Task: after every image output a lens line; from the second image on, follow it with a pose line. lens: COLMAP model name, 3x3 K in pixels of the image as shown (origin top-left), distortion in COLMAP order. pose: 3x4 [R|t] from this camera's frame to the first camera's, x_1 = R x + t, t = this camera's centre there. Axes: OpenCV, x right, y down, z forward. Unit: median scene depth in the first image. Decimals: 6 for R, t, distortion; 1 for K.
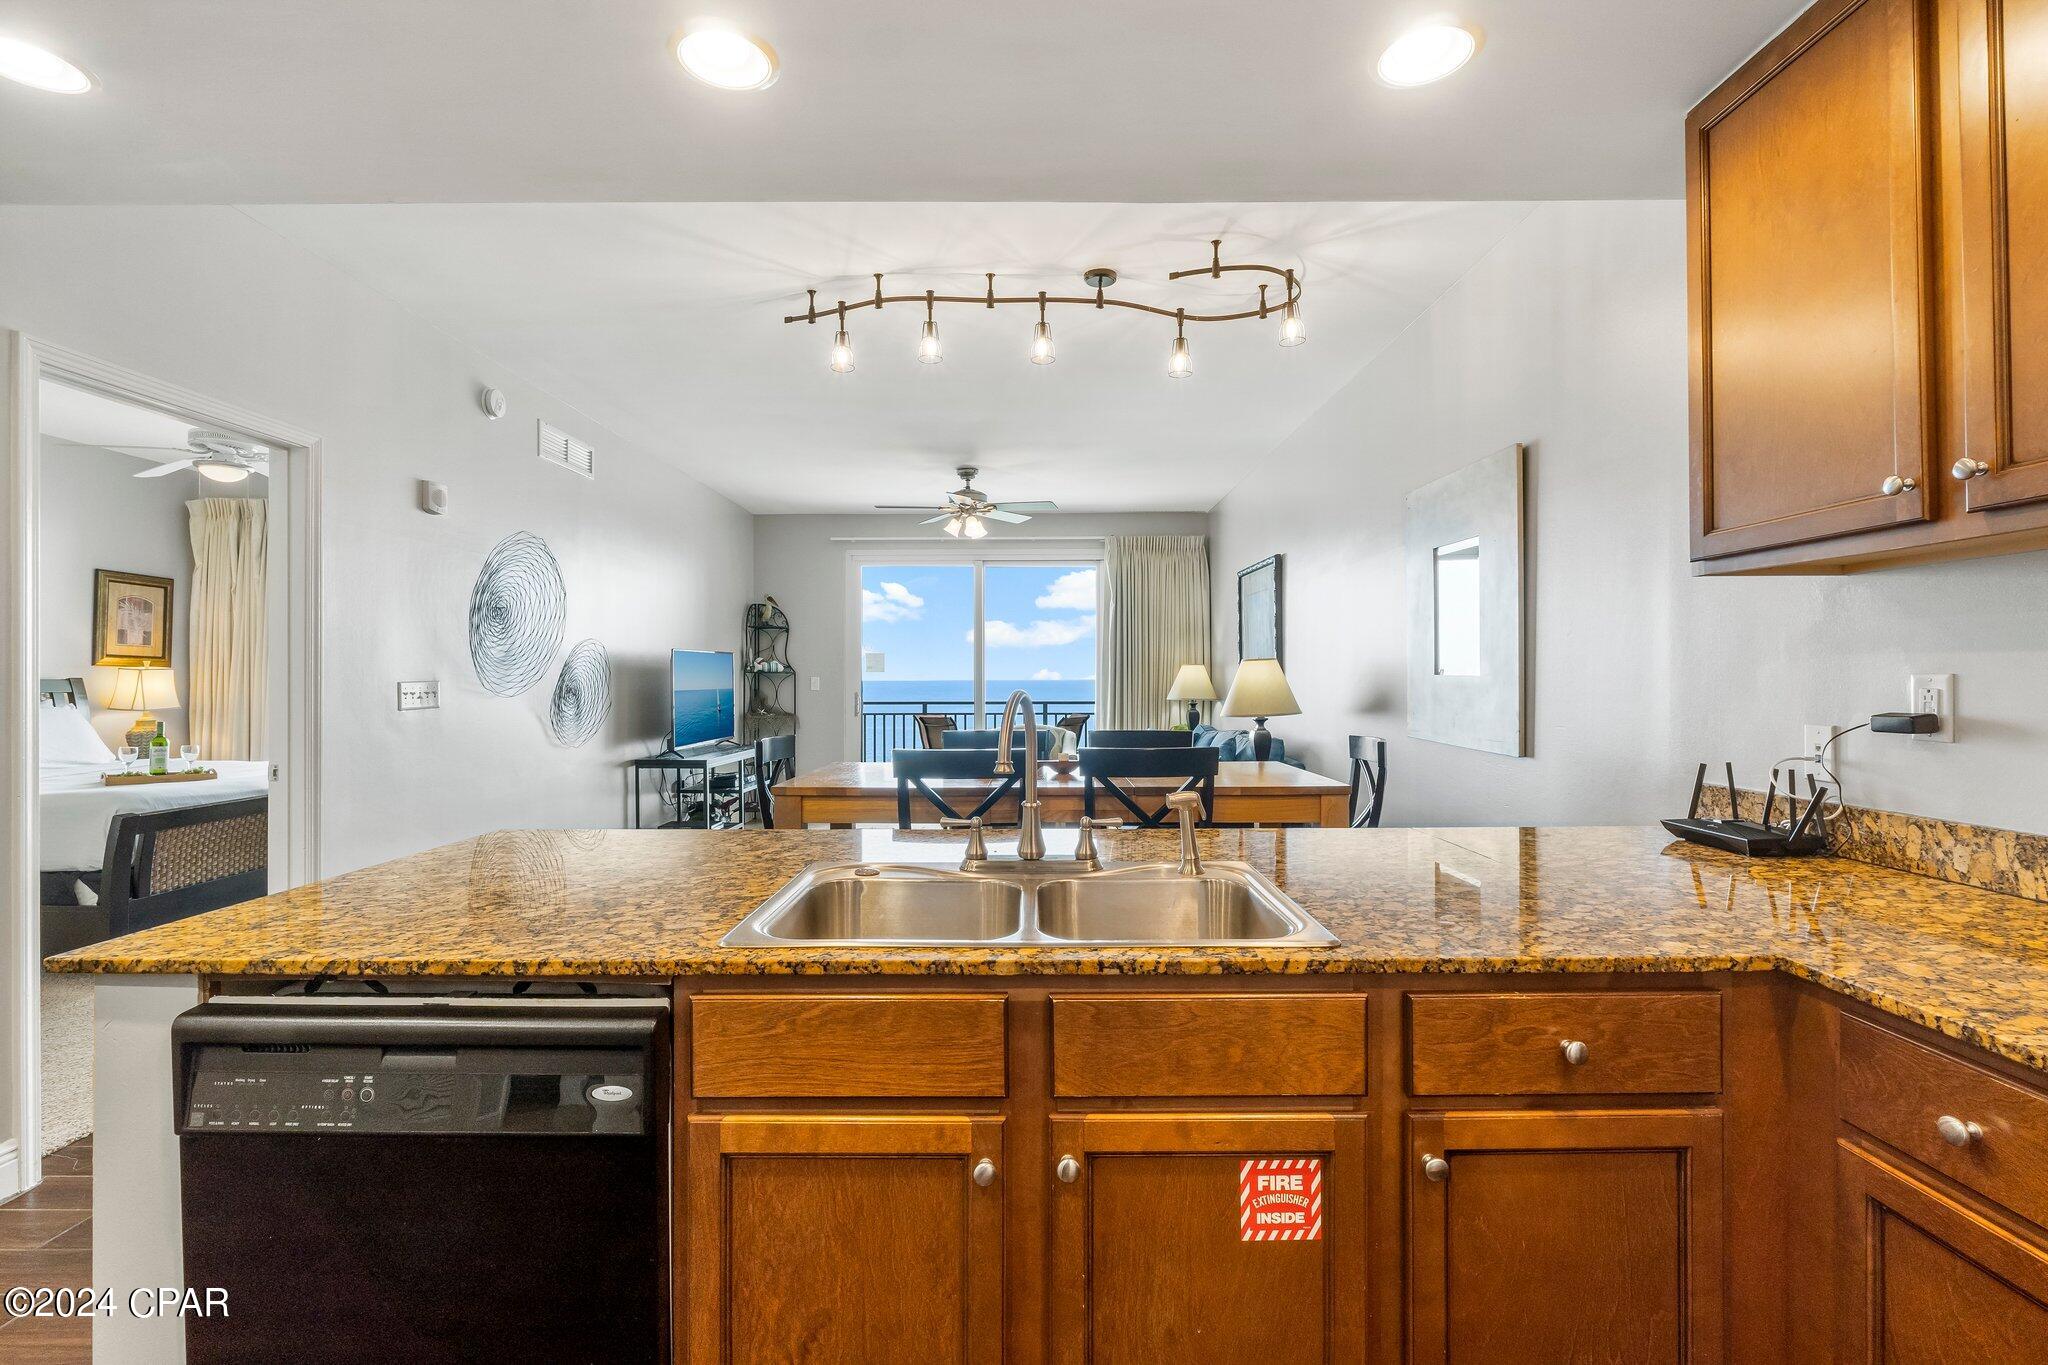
lens RADIAL K [[924.8, 0, 1036.2], [0, 924.8, 675.0], [0, 0, 1]] dist [-0.010794, 0.000557]
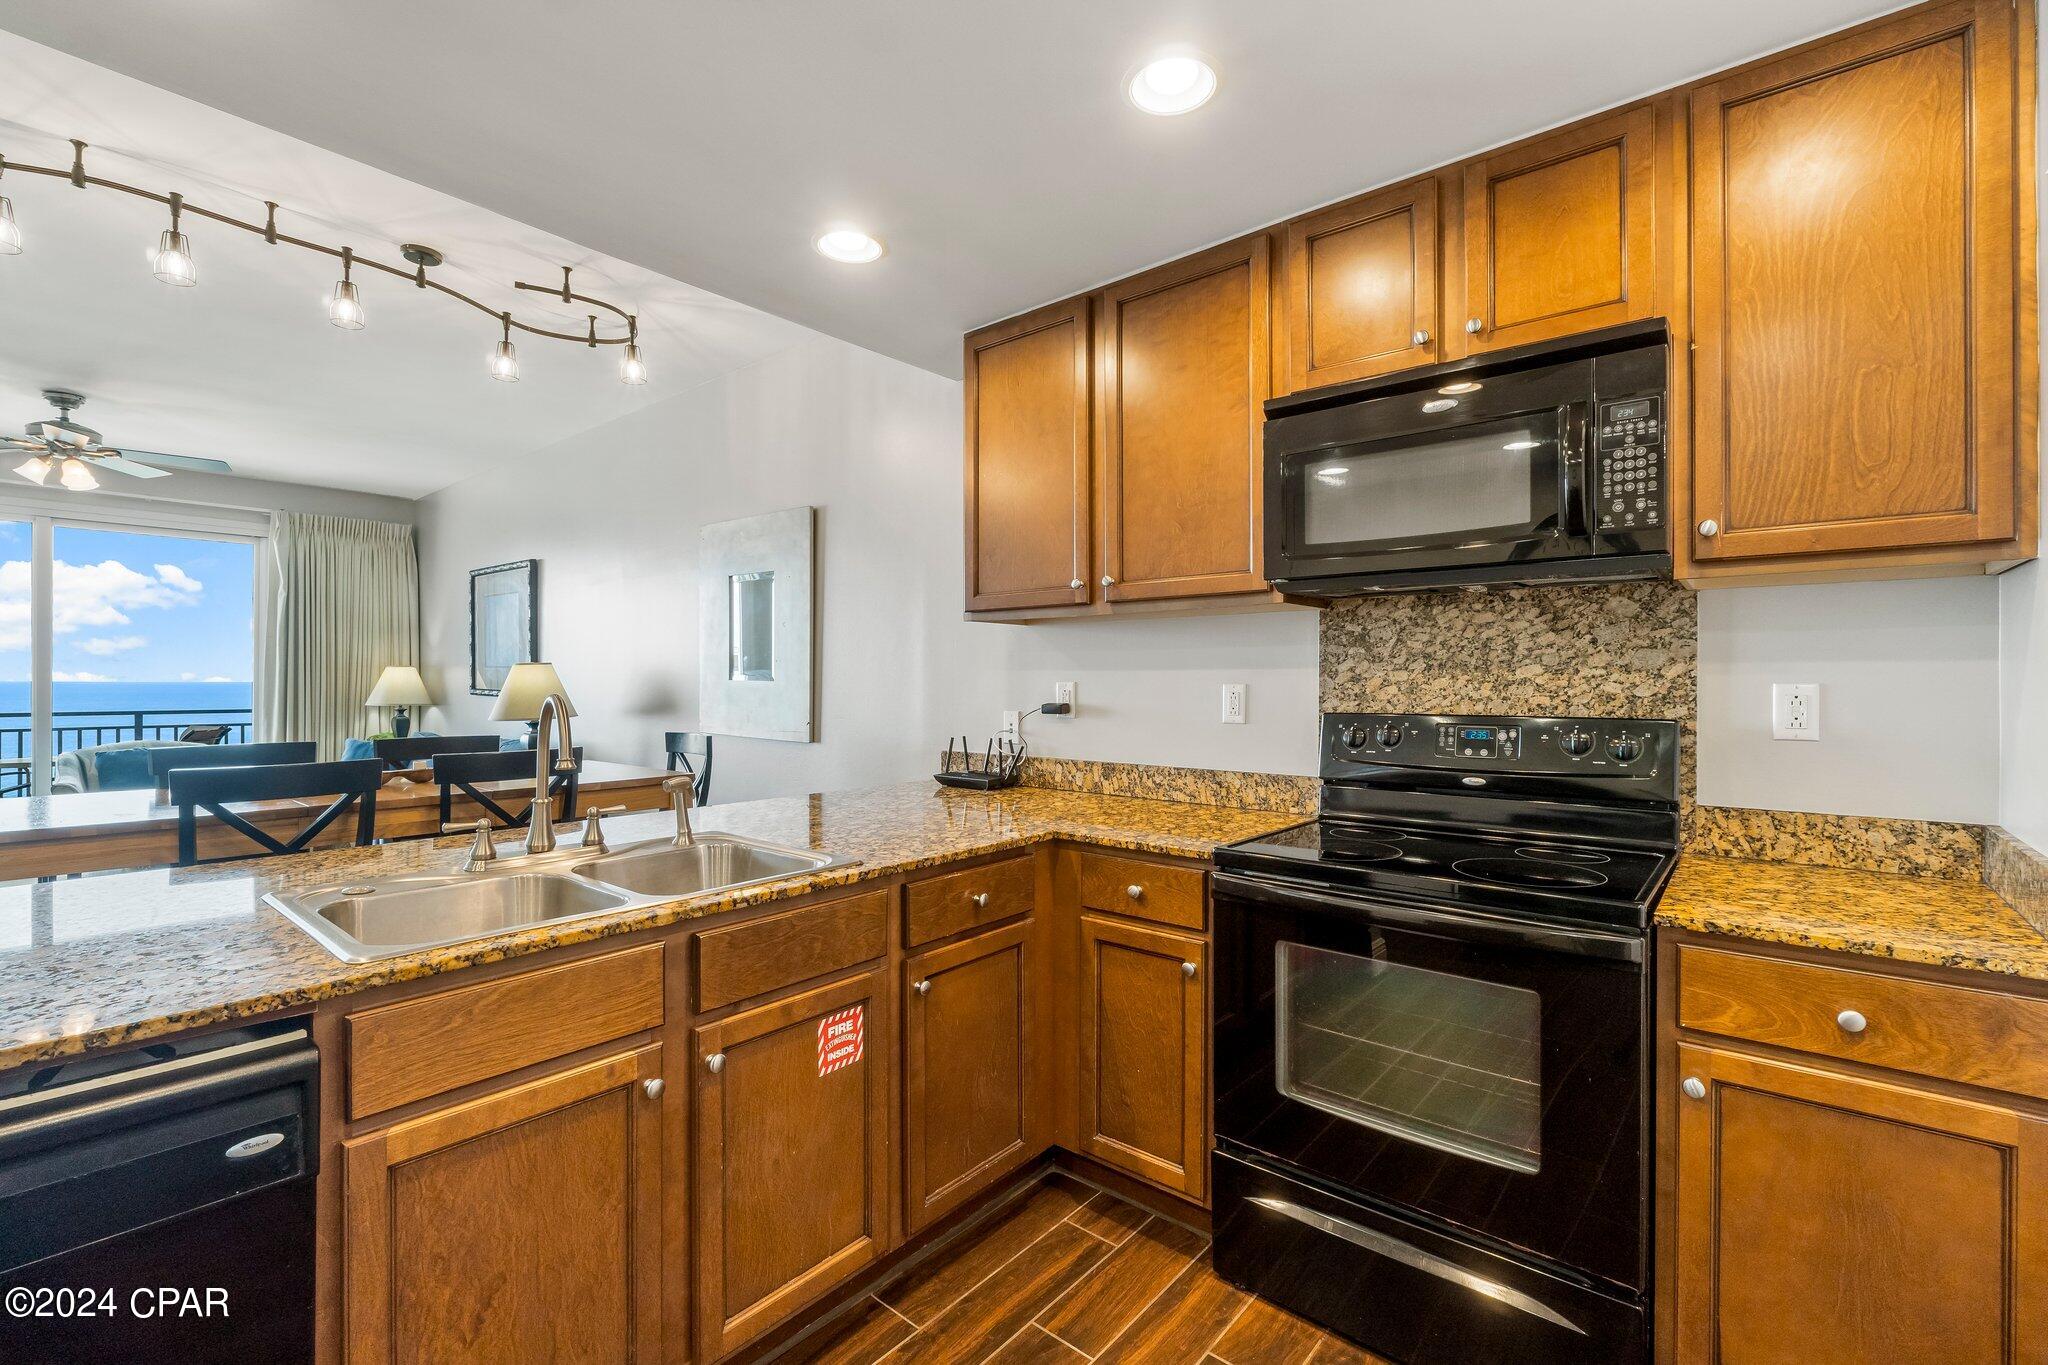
lens RADIAL K [[874.0, 0, 1024.0], [0, 874.0, 682.5], [0, 0, 1]] dist [-0.007954, -0.000398]
pose [[0.643191, 0.002754, 0.765701, -0.474189], [-0.006189, 0.999980, 0.001602, -0.002652], [-0.765681, -0.005769, 0.643195, -0.087656]]
